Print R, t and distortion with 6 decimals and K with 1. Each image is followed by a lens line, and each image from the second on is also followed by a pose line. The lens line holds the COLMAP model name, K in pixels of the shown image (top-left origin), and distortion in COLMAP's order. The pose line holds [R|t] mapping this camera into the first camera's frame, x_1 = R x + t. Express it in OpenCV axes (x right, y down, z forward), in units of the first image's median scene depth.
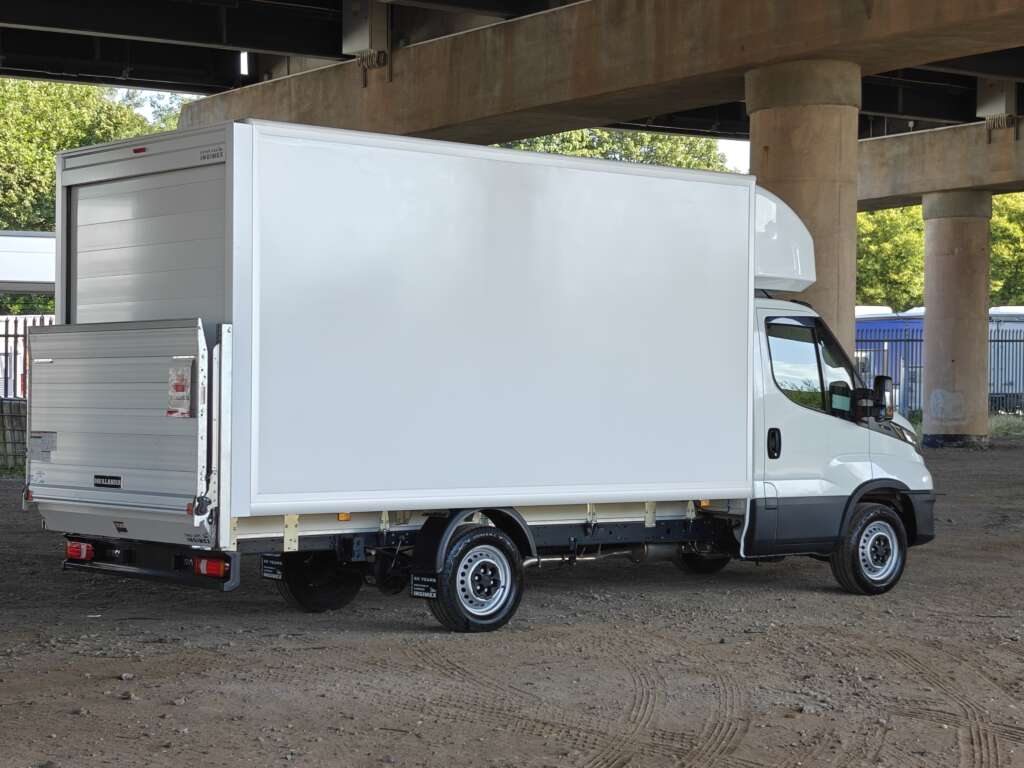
lens RADIAL K [[2072.3, 0, 510.9], [0, 2072.3, 386.9], [0, 0, 1]] dist [0.179591, 0.000000]
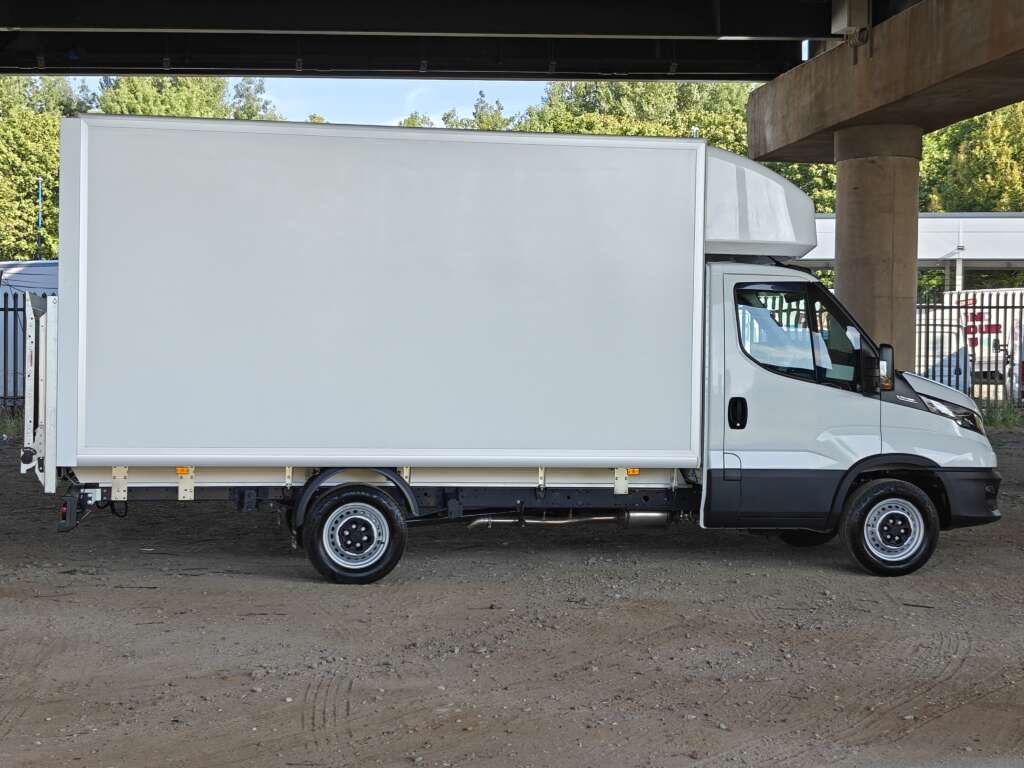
lens RADIAL K [[1834.5, 0, 512.9], [0, 1834.5, 384.5], [0, 0, 1]] dist [0.083304, 0.000000]
pose [[0.867121, 0.016614, -0.497821, 0.464052], [-0.006446, 0.999734, 0.022136, -0.004658], [0.498056, -0.015985, 0.866997, 0.203798]]
